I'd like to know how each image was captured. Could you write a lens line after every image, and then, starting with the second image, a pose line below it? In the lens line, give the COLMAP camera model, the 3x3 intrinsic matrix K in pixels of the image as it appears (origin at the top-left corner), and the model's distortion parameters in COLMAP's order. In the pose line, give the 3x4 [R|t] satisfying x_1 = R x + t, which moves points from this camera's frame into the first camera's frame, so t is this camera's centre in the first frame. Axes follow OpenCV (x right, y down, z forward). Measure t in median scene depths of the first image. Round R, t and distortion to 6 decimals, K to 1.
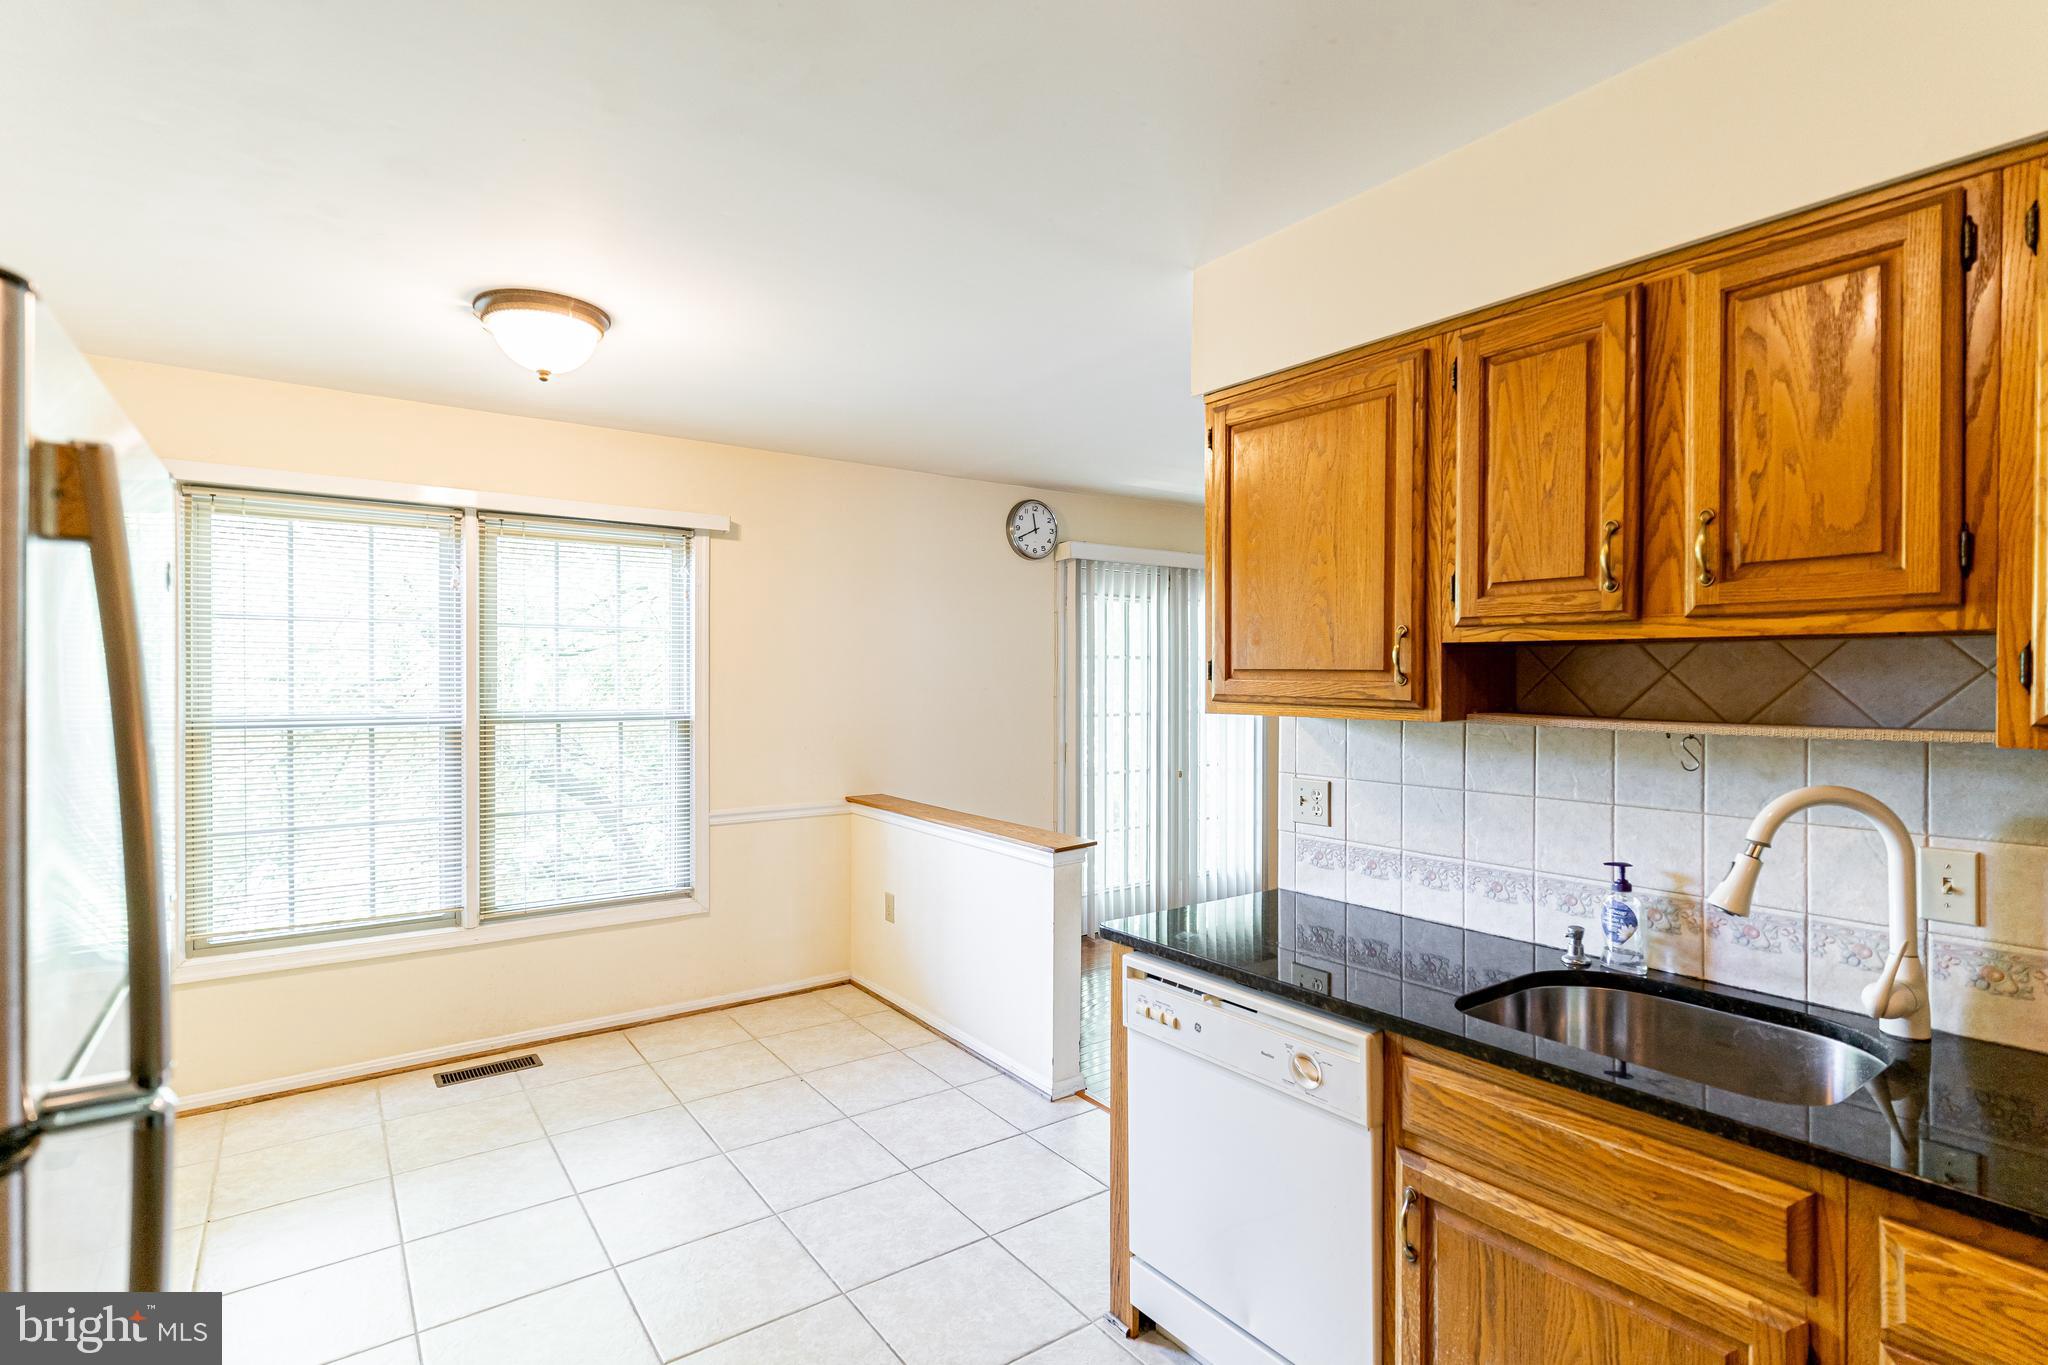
lens RADIAL K [[978.2, 0, 1015.5], [0, 978.2, 675.2], [0, 0, 1]] dist [-0.000099, 0.000393]
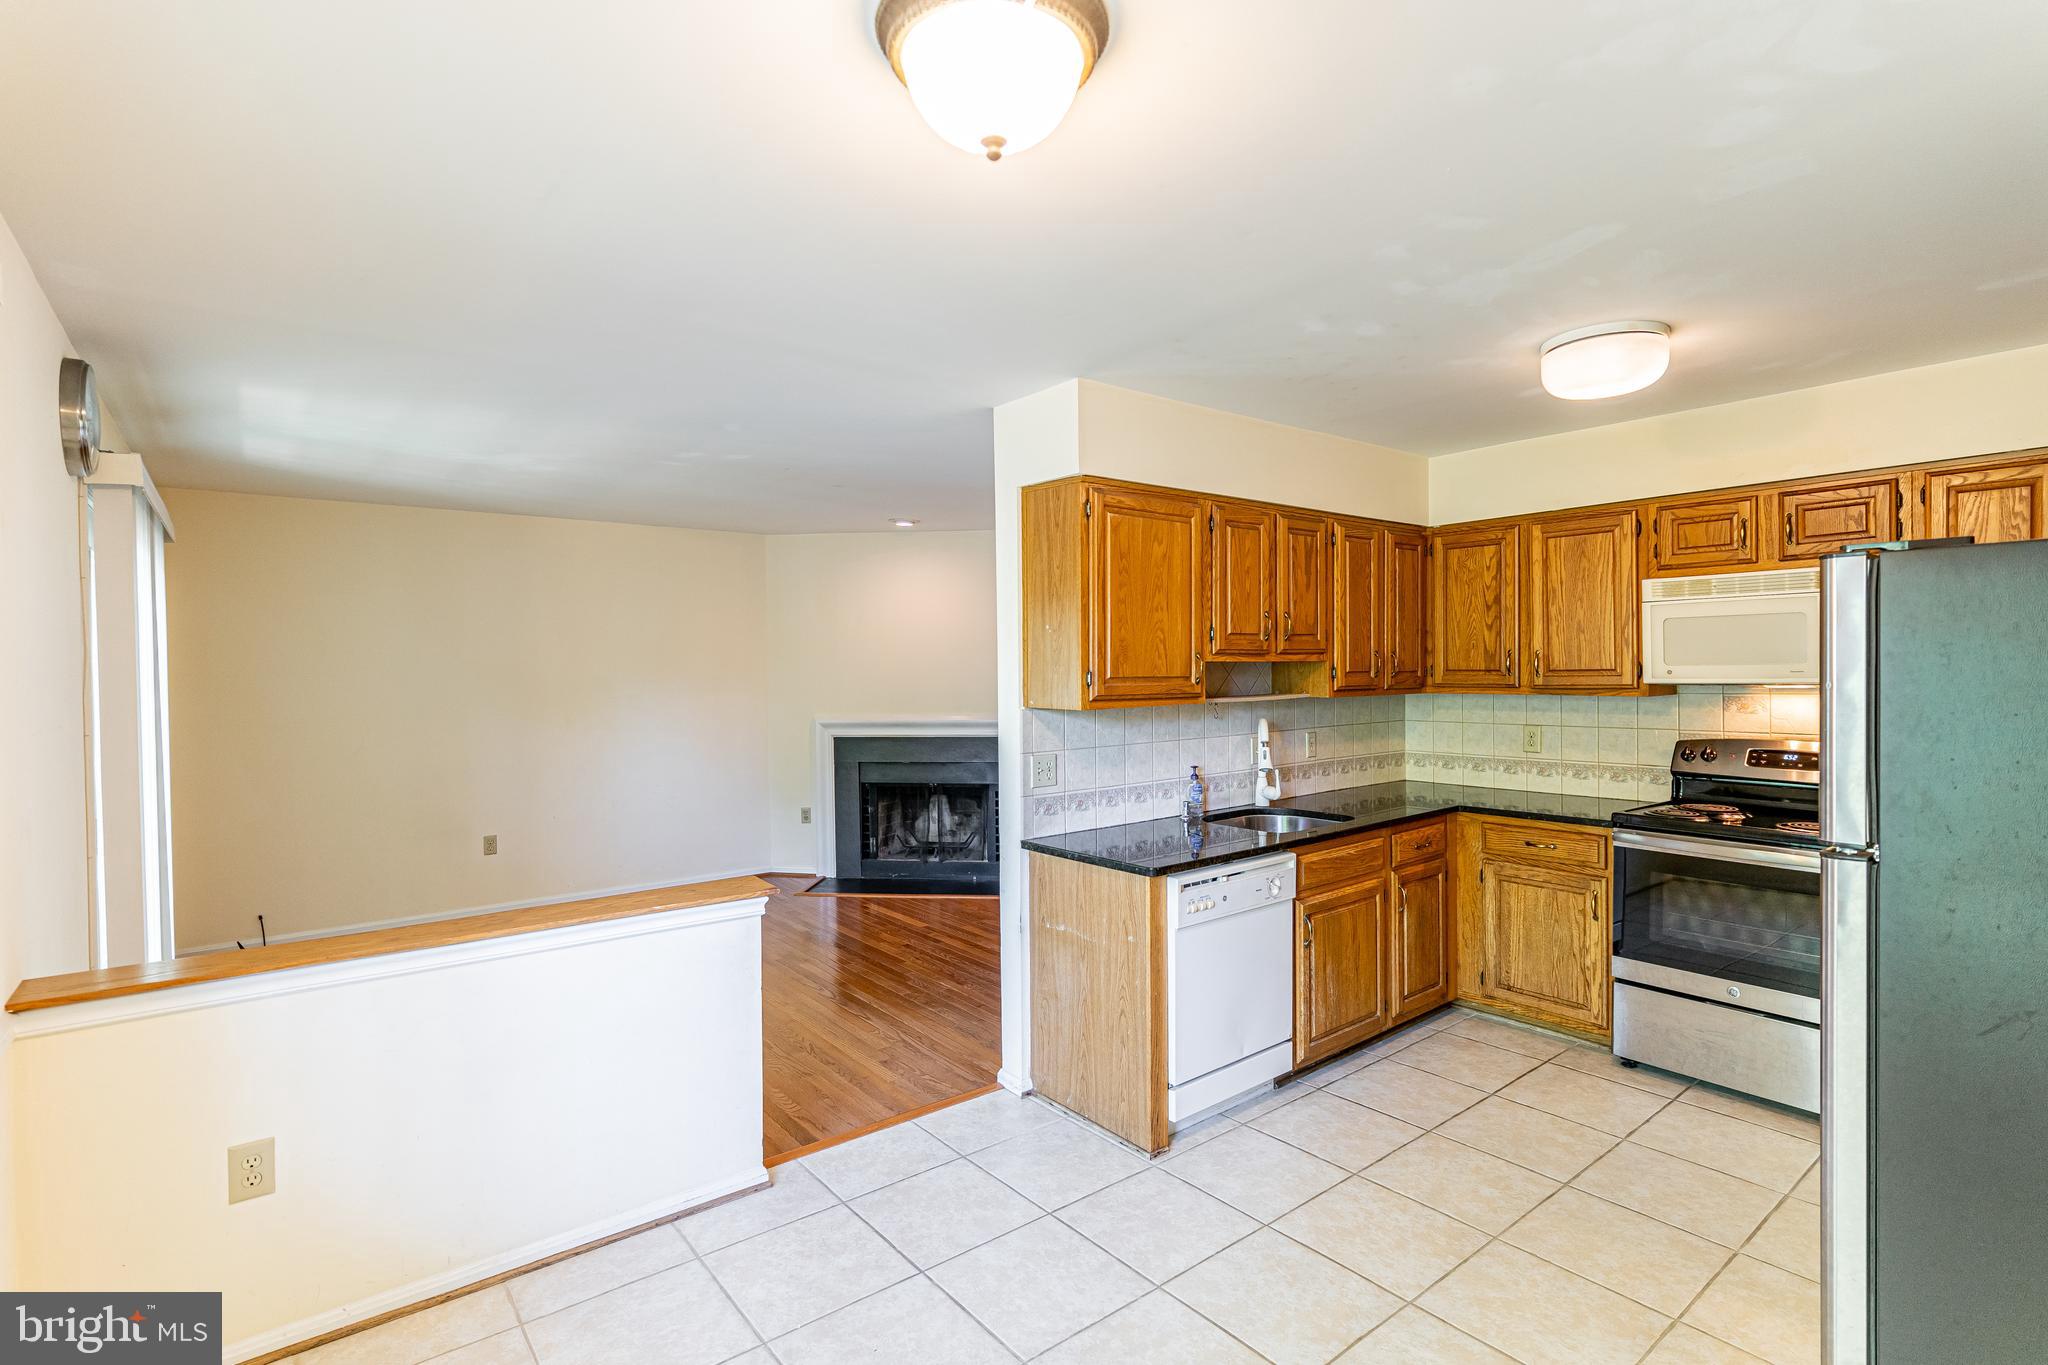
lens RADIAL K [[978.2, 0, 1023.6], [0, 978.2, 679.3], [0, 0, 1]] dist [-0.000099, 0.000393]
pose [[-0.045236, -0.015873, 0.998850, -0.747868], [0.009774, 0.999819, 0.016331, -0.016992], [-0.998929, 0.010502, -0.045073, 0.742655]]
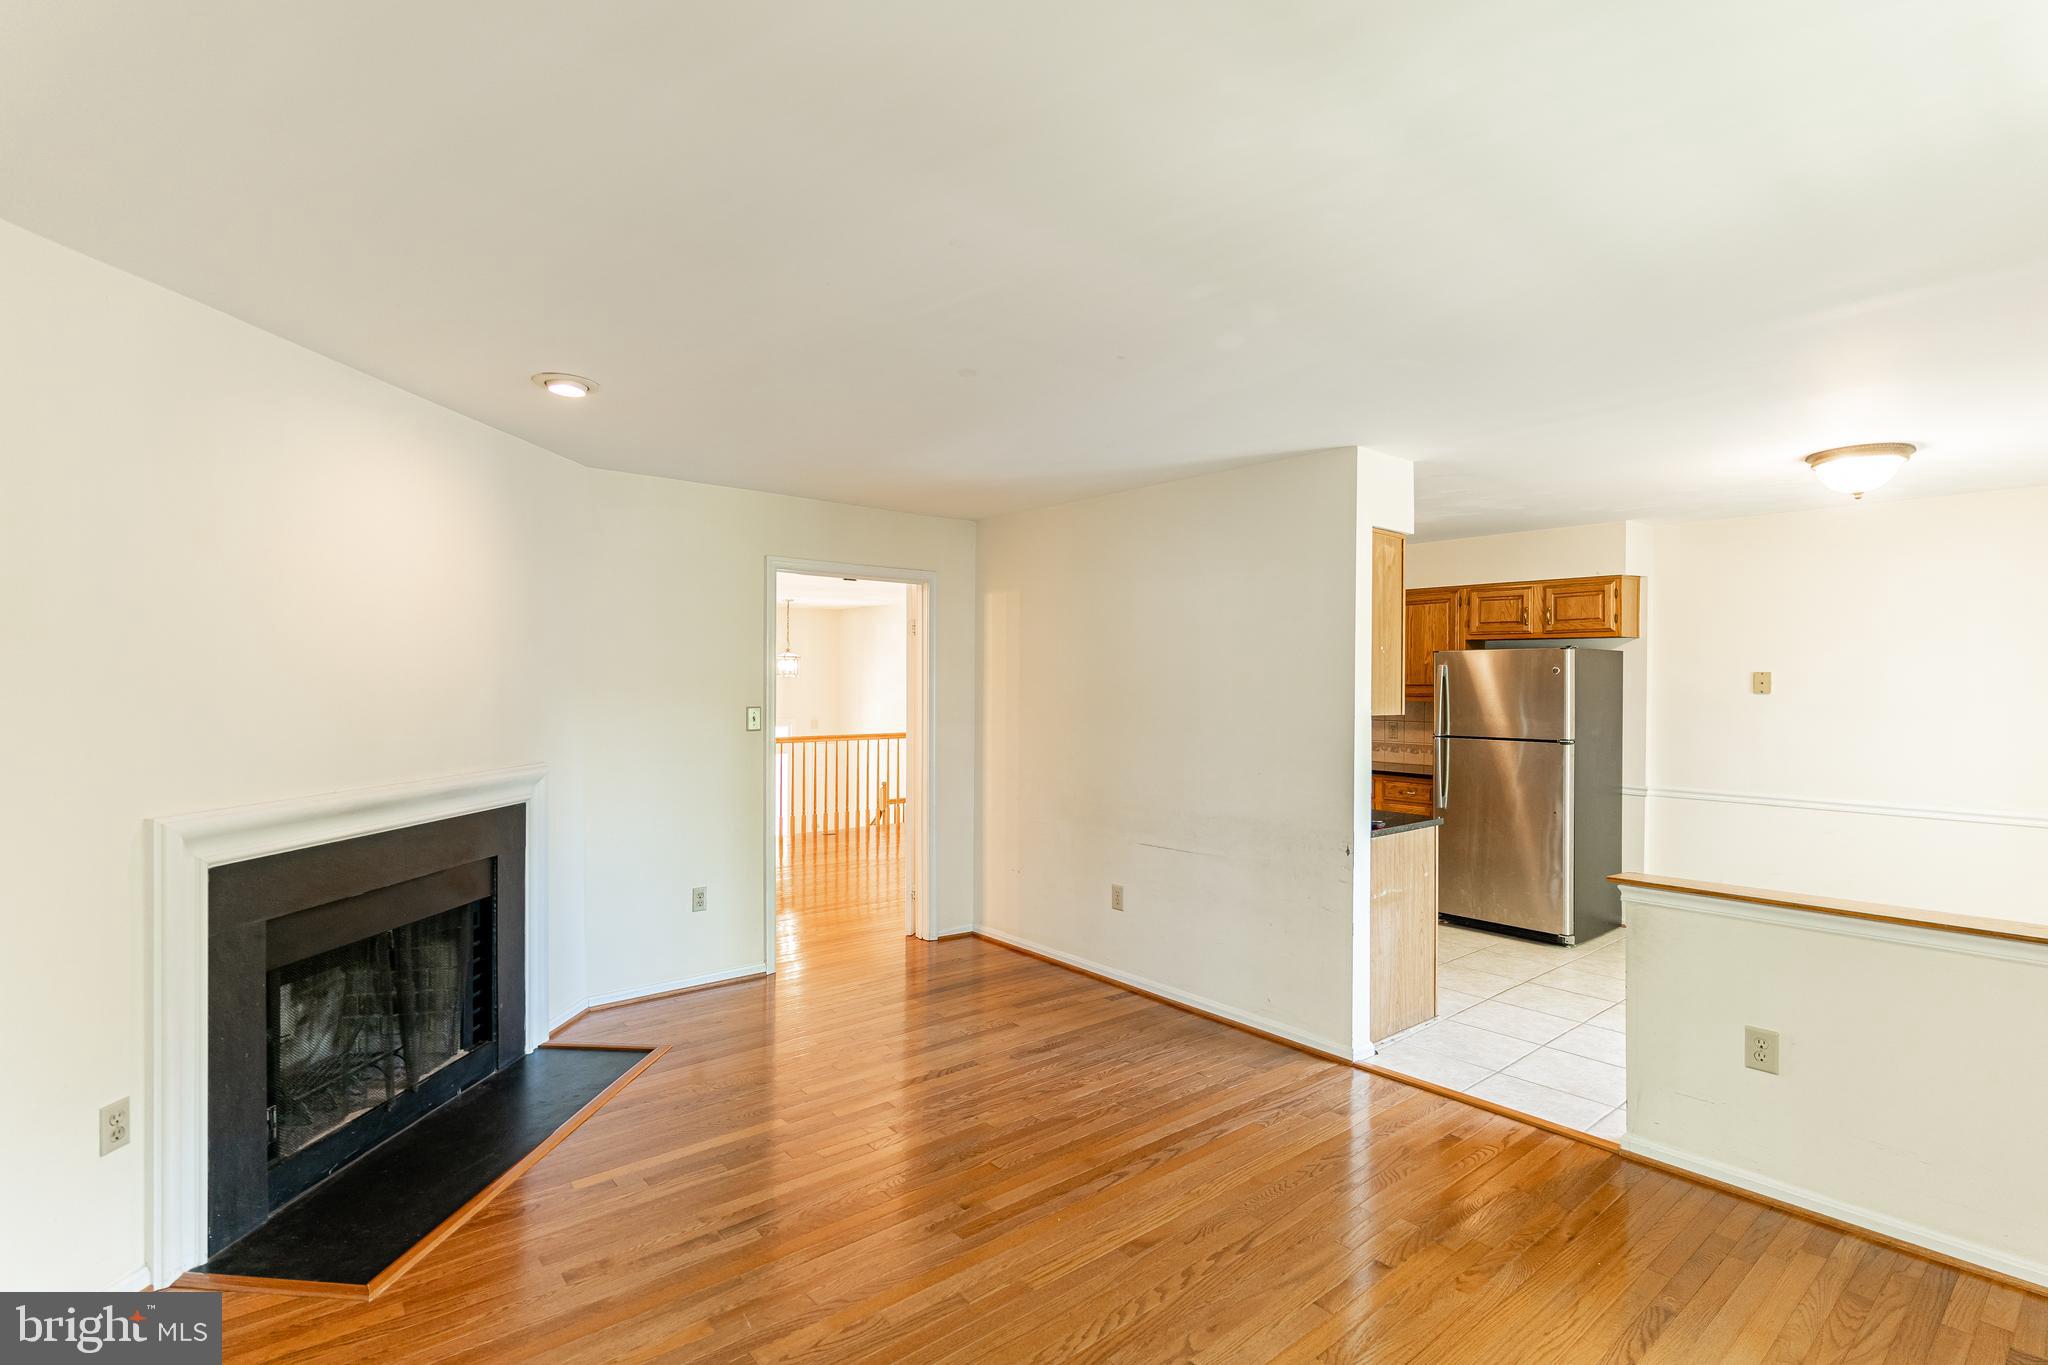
lens RADIAL K [[978.2, 0, 1002.7], [0, 978.2, 680.8], [0, 0, 1]] dist [-0.000099, 0.000393]
pose [[-0.997813, -0.004619, -0.065934, 0.680738], [-0.004623, 0.999989, -0.000097, -0.011581], [0.065934, 0.000208, -0.997824, 1.767507]]
